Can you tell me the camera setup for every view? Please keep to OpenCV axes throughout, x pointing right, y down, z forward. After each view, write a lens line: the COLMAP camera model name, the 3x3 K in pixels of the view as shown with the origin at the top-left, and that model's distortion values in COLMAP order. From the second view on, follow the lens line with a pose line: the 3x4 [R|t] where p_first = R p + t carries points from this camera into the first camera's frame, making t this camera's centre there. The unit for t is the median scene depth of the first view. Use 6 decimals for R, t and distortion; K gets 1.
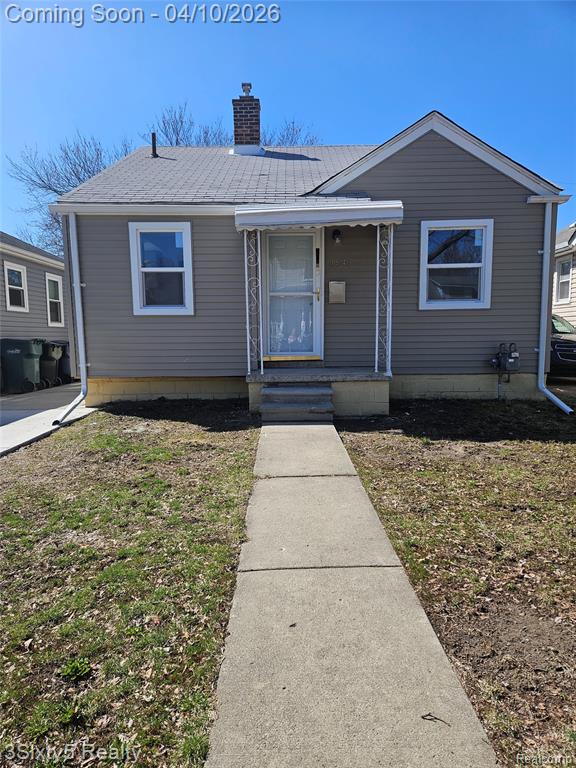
lens RADIAL K [[506.5, 0, 292.0], [0, 506.5, 386.9], [0, 0, 1]] dist [0.070221, -0.047326]
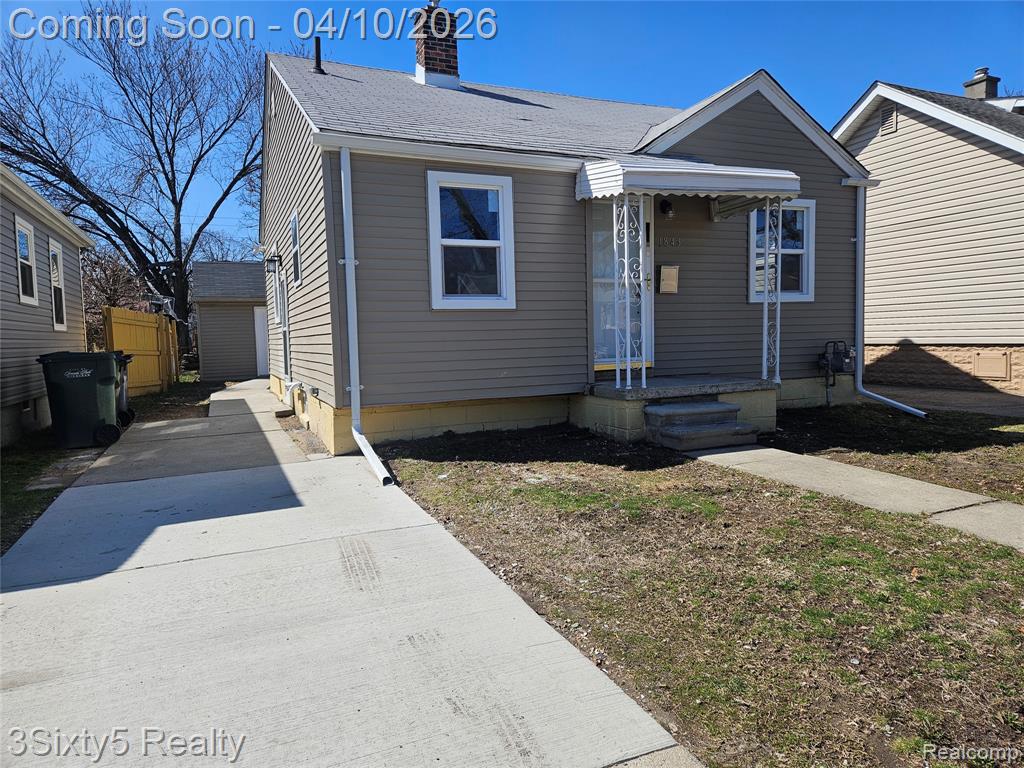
lens RADIAL K [[675.3, 0, 513.6], [0, 675.3, 380.7], [0, 0, 1]] dist [0.070221, -0.047326]
pose [[0.916121, -0.040426, 0.398859, -0.568433], [0.057632, 0.997849, -0.031235, -0.014335], [-0.396739, 0.051602, 0.916480, 0.157616]]
